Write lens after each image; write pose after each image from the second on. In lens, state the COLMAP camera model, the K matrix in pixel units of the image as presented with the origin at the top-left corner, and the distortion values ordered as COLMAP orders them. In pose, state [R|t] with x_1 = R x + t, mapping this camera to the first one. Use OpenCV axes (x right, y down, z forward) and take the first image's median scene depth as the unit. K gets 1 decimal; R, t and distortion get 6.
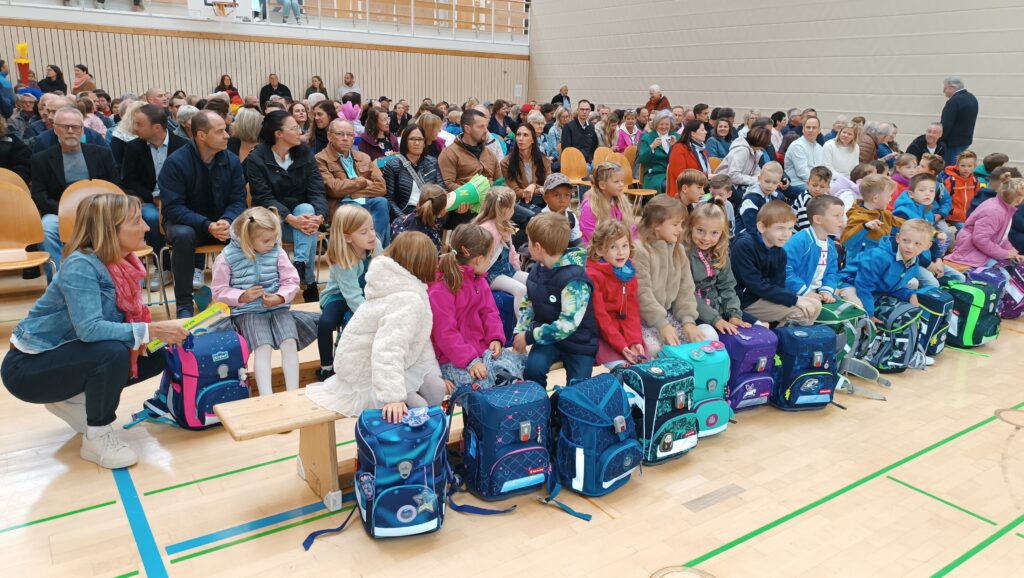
lens RADIAL K [[732.1, 0, 512.0], [0, 732.1, 289.0], [0, 0, 1]] dist [0.019430, -0.004006]
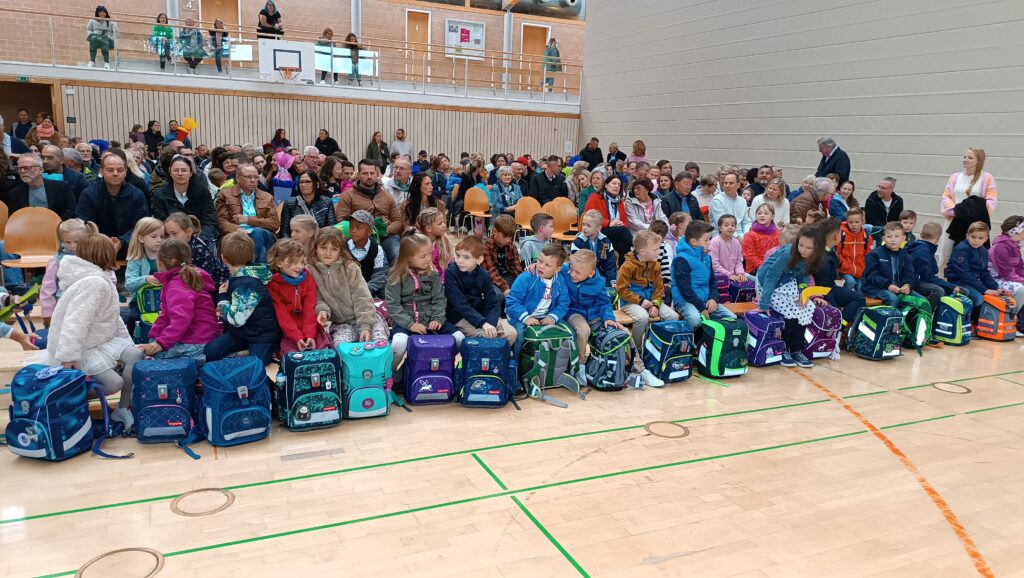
lens RADIAL K [[716.4, 0, 514.4], [0, 716.4, 289.0], [0, 0, 1]] dist [0.093370, -0.166285]
pose [[0.985532, 0.045697, -0.163215, 0.512355], [-0.056862, 0.996303, -0.064399, 0.035466], [0.159669, 0.072748, 0.984486, -0.133304]]
